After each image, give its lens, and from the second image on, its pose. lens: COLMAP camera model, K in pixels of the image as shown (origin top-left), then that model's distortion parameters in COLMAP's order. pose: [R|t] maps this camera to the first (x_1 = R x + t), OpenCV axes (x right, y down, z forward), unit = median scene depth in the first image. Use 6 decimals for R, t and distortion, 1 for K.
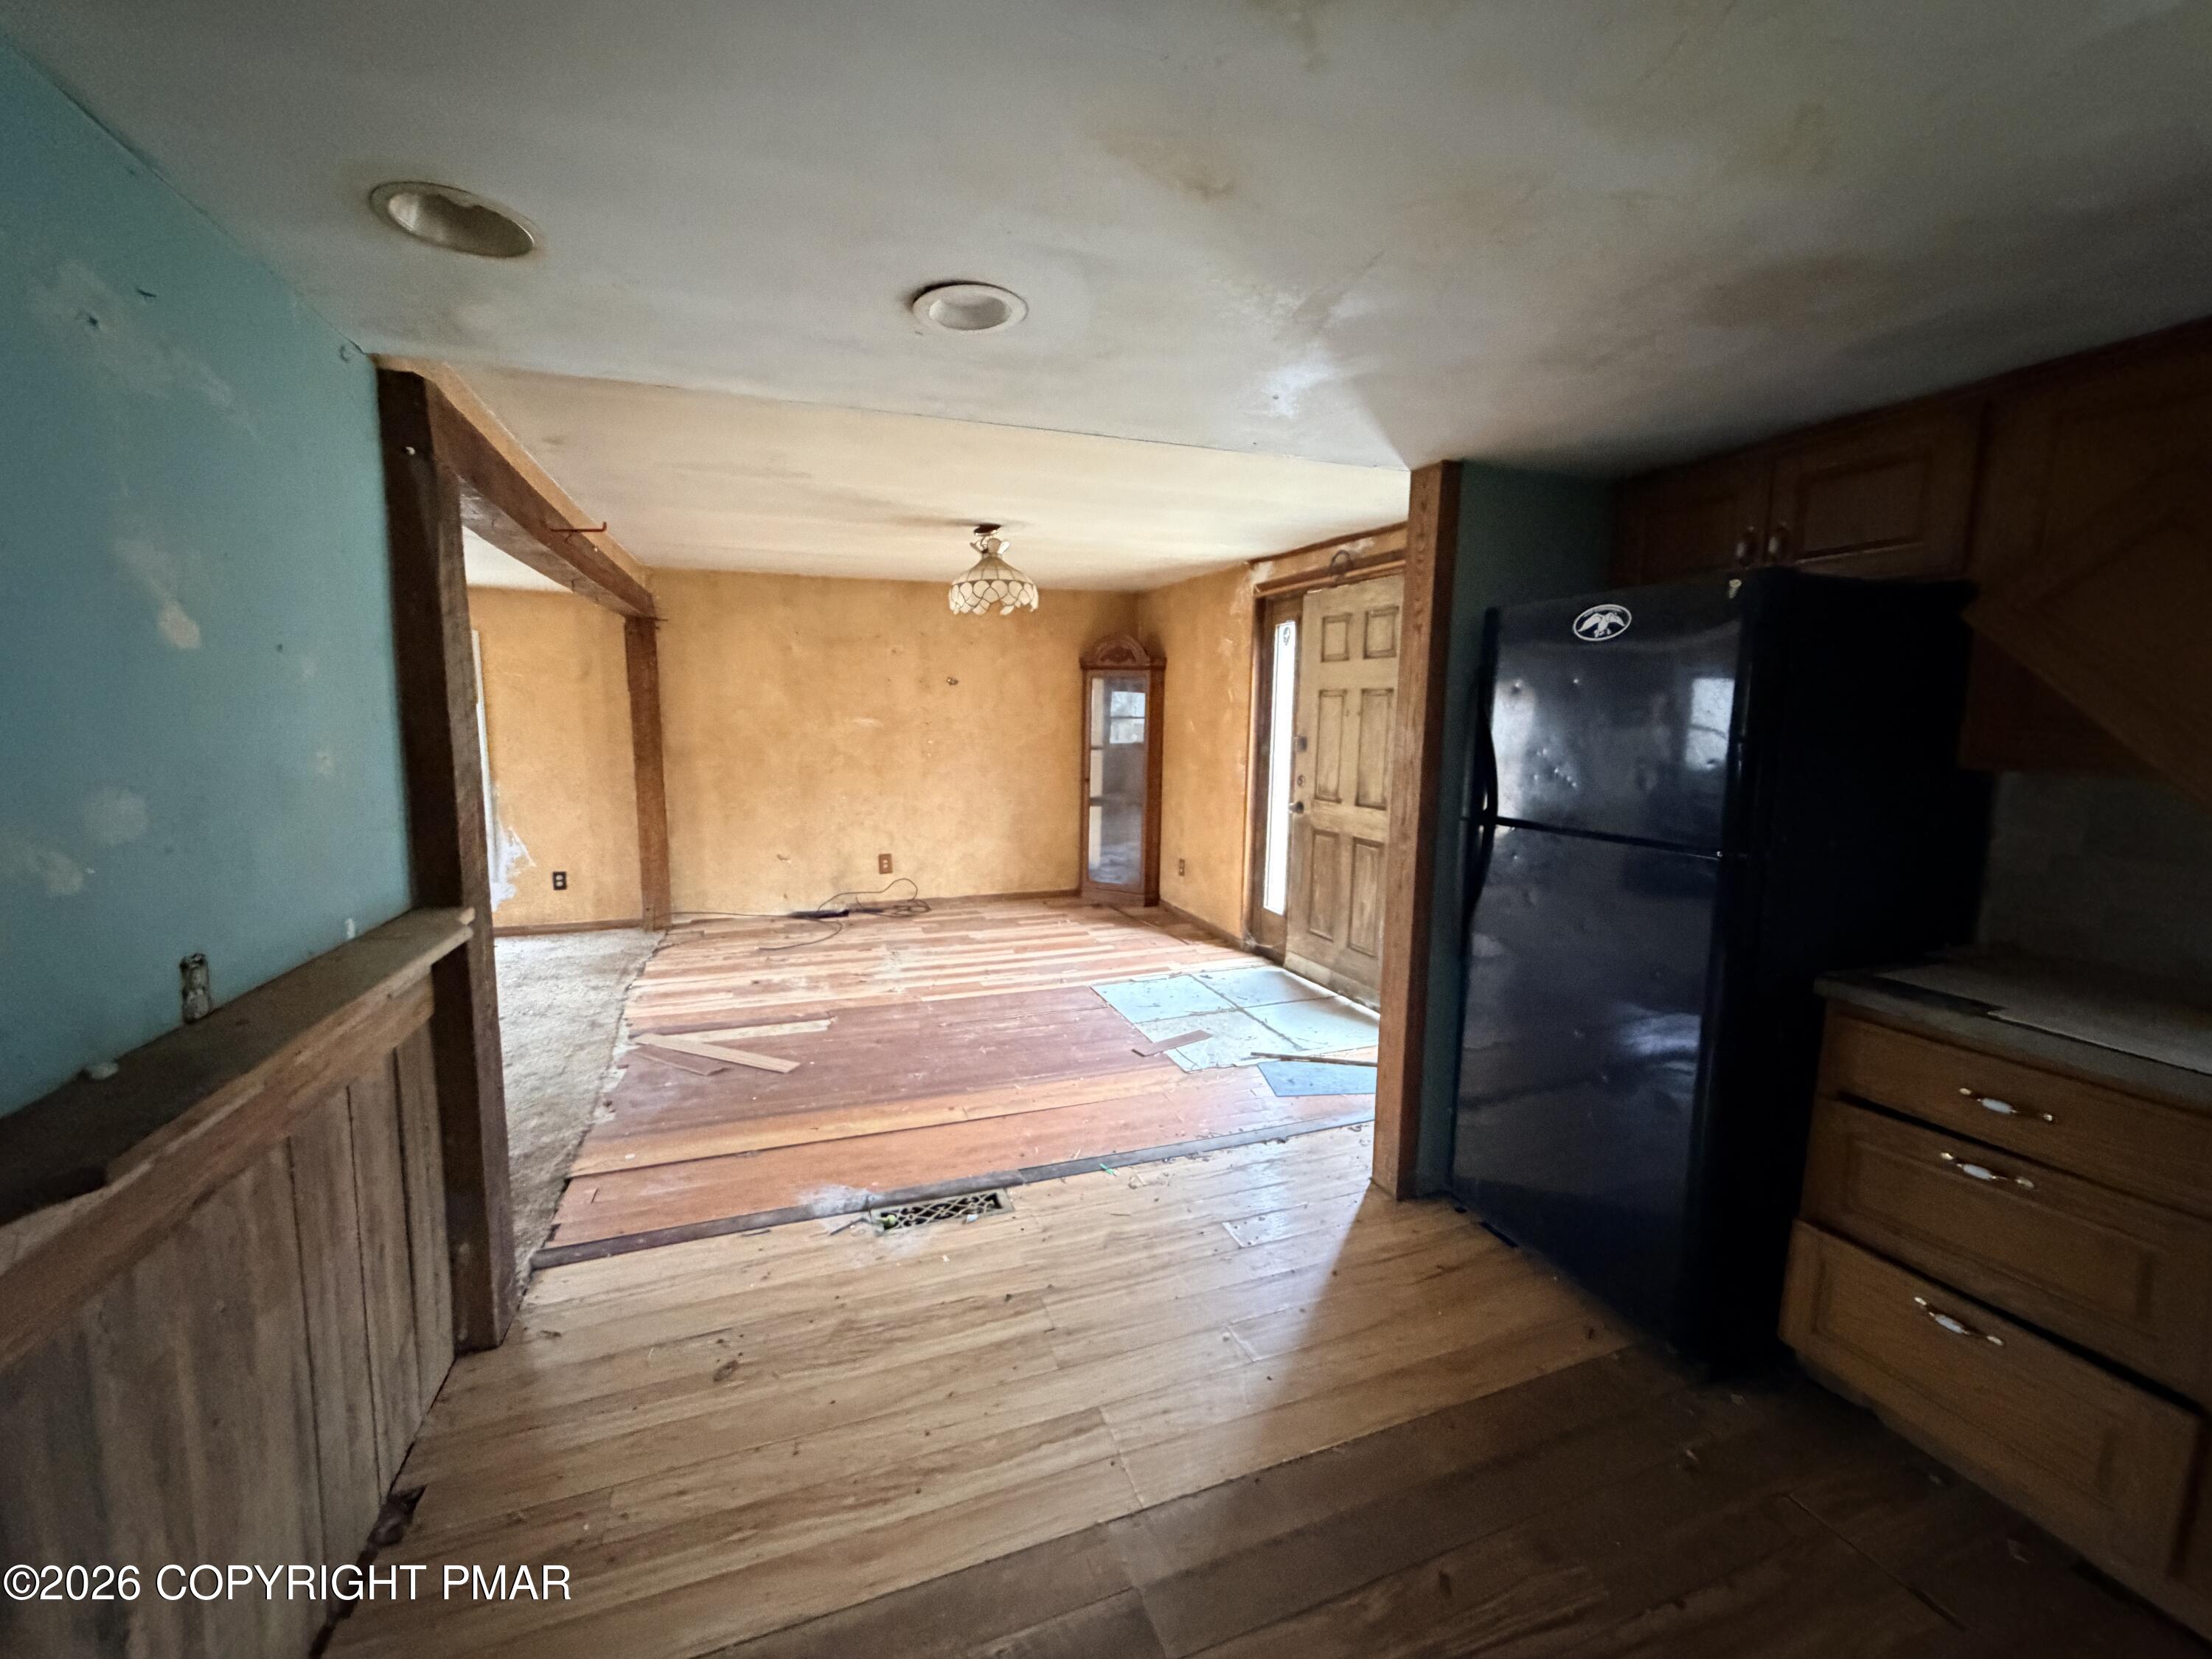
lens RADIAL K [[880.5, 0, 1099.3], [0, 880.5, 828.4], [0, 0, 1]] dist [0.000067, 0.000127]
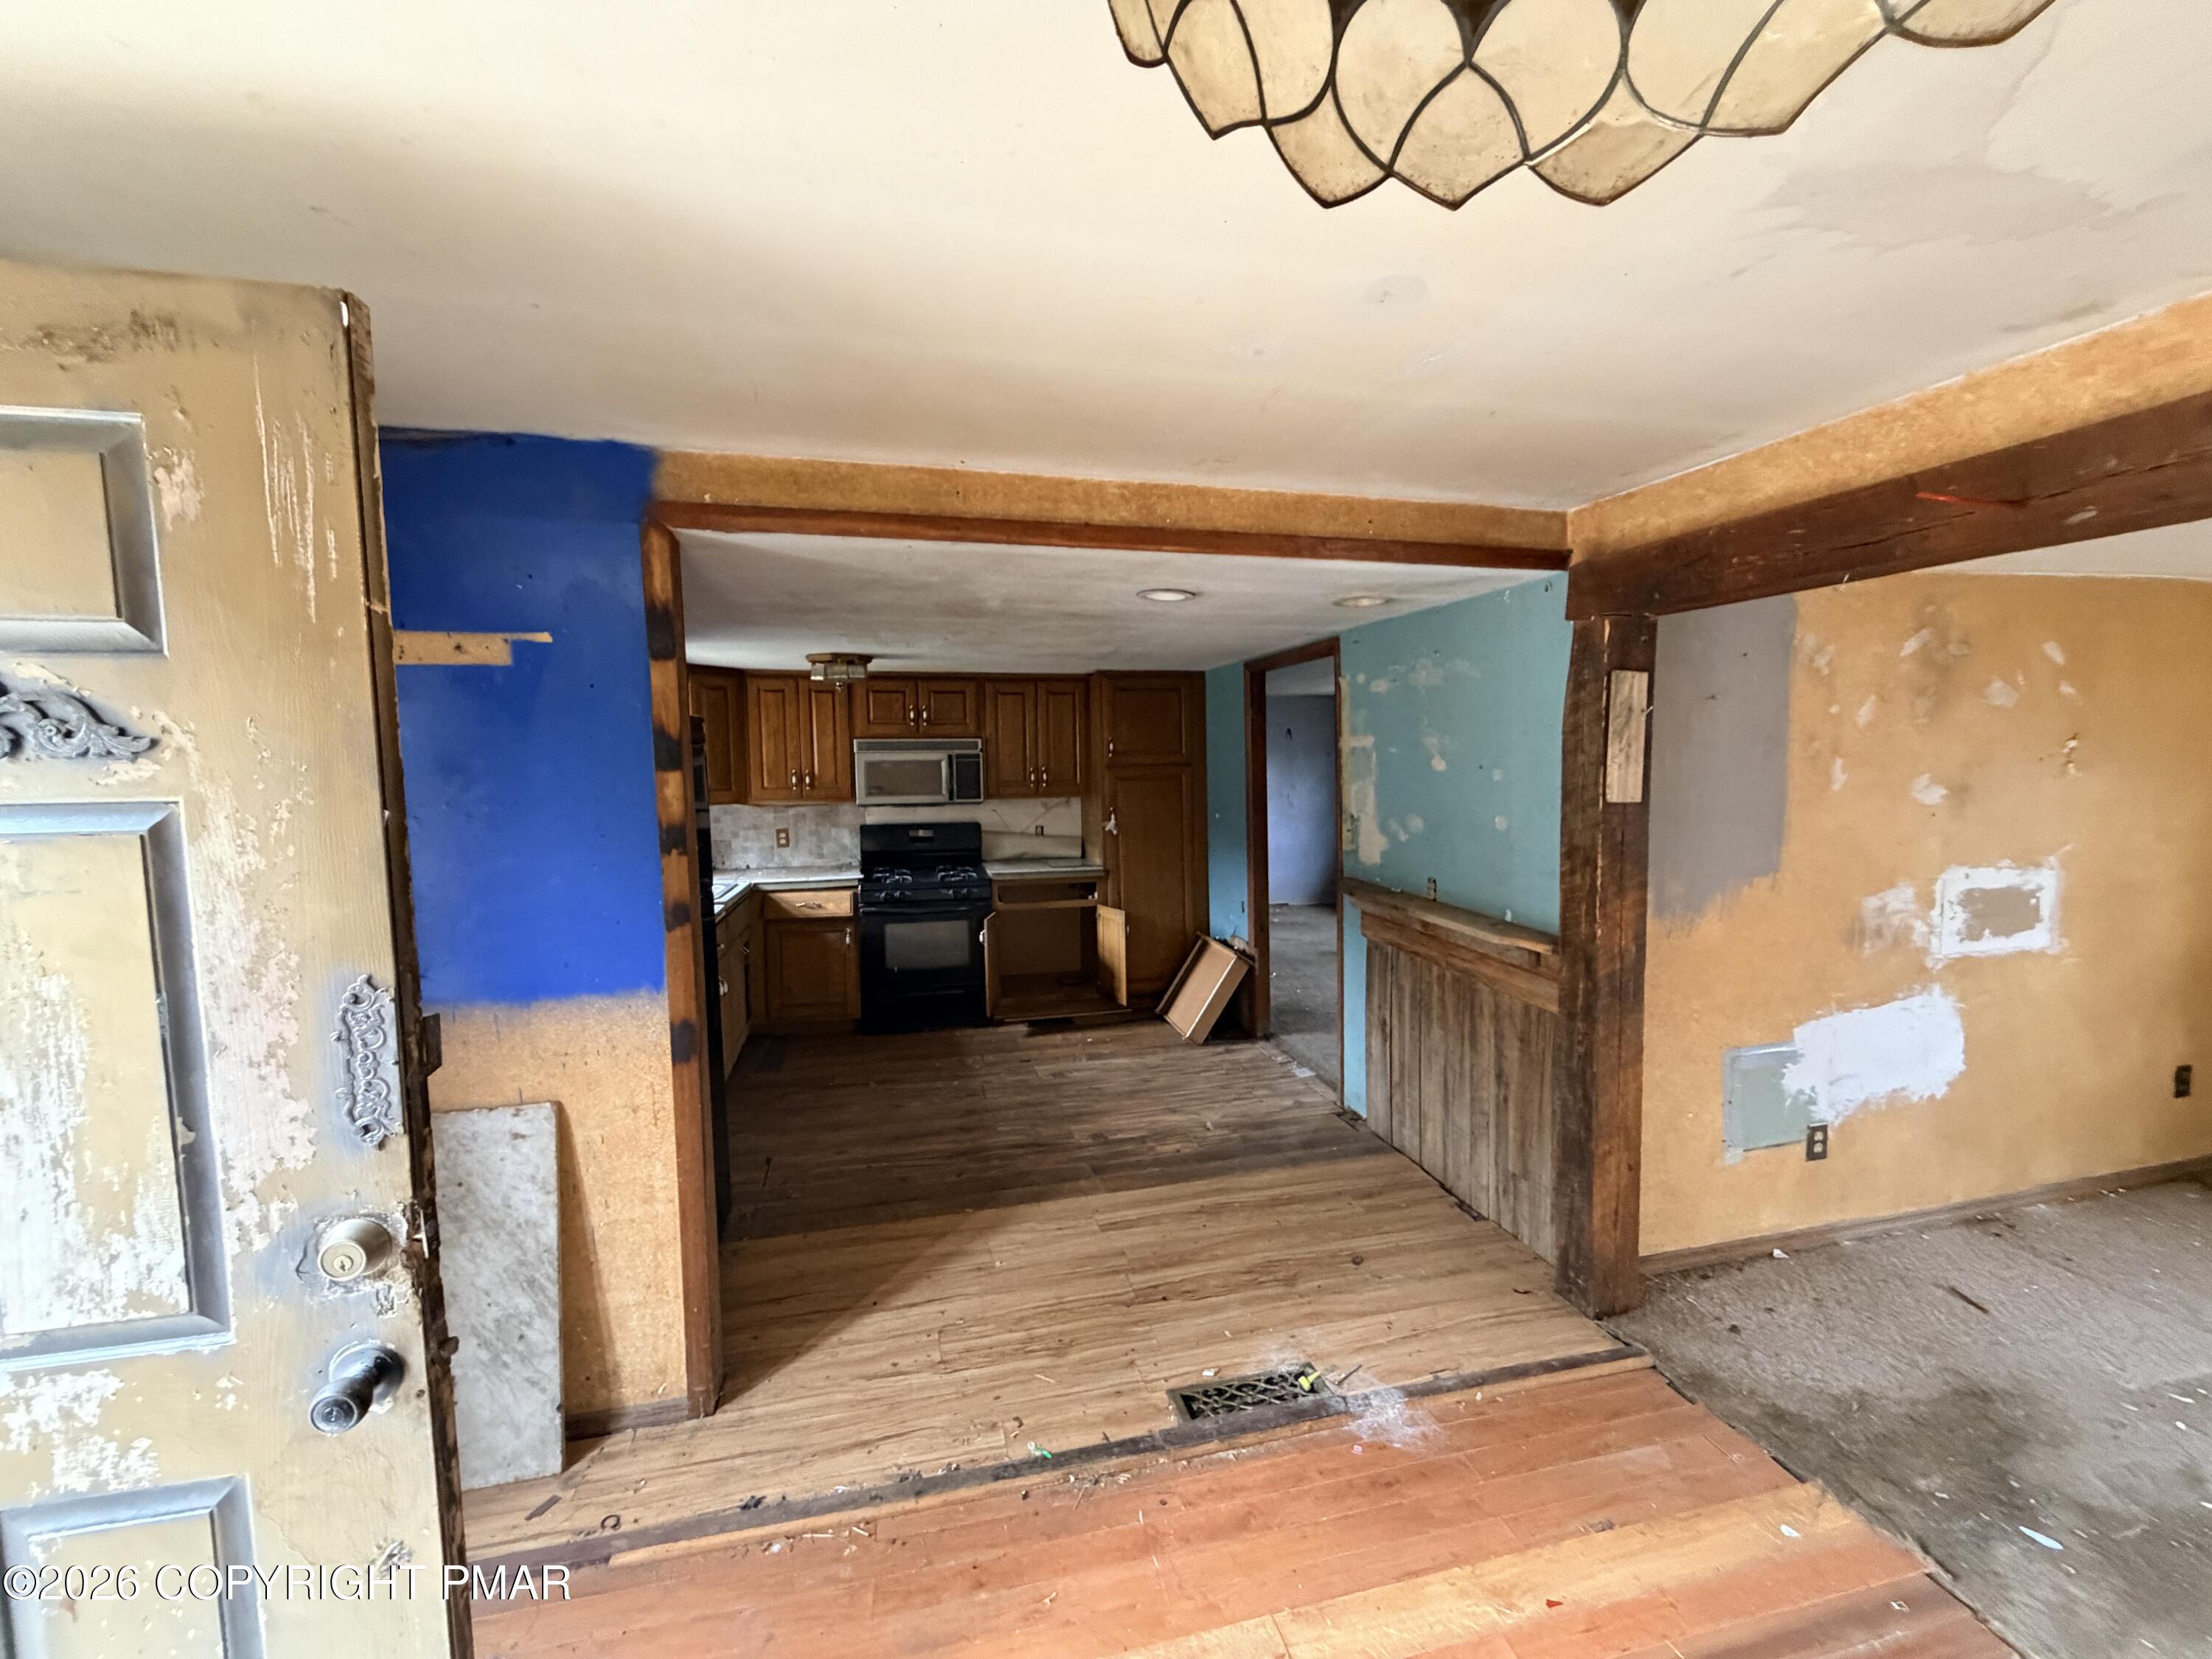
lens RADIAL K [[880.5, 0, 1099.3], [0, 880.5, 828.4], [0, 0, 1]] dist [0.000067, 0.000127]
pose [[-0.993540, -0.004121, 0.113411, -0.082319], [0.020484, 0.976415, 0.214927, -0.187470], [-0.111622, 0.215861, -0.970023, 1.119505]]
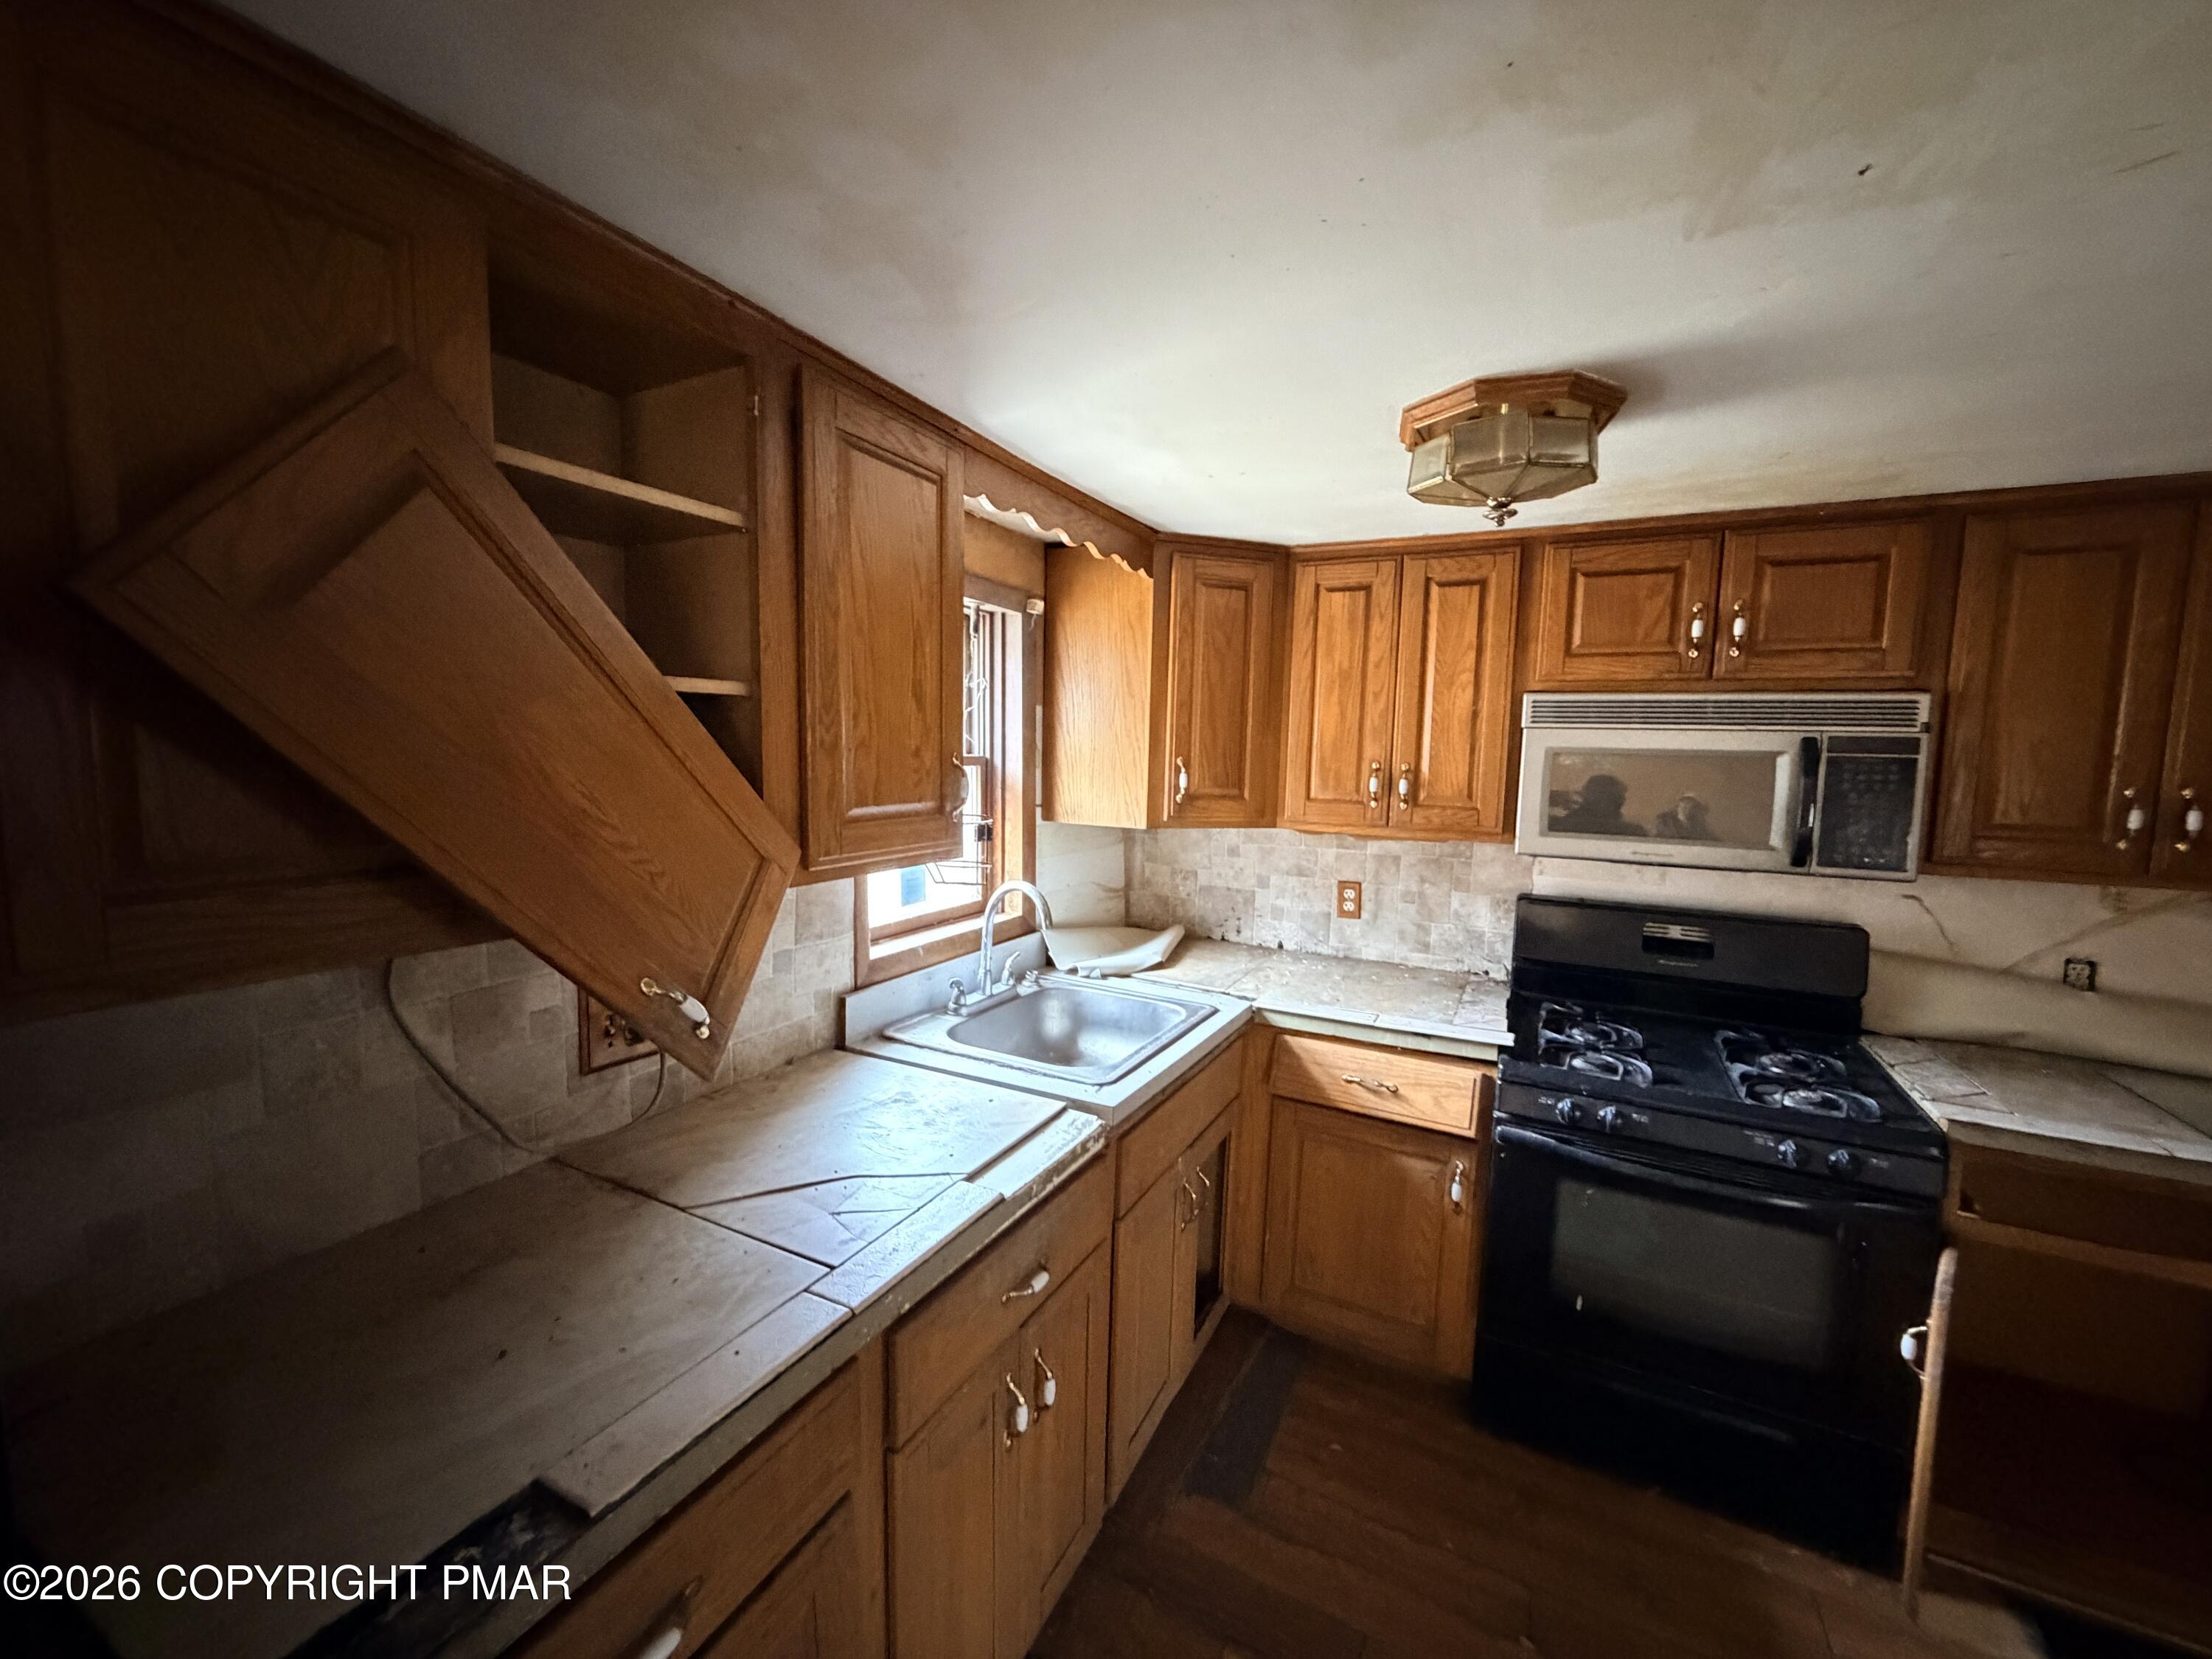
lens RADIAL K [[880.5, 0, 1099.3], [0, 880.5, 828.4], [0, 0, 1]] dist [0.000067, 0.000127]
pose [[-0.676239, -0.090269, 0.731131, 0.207185], [0.072517, 0.979487, 0.188005, -0.081688], [-0.733105, 0.180156, -0.655821, 0.410616]]
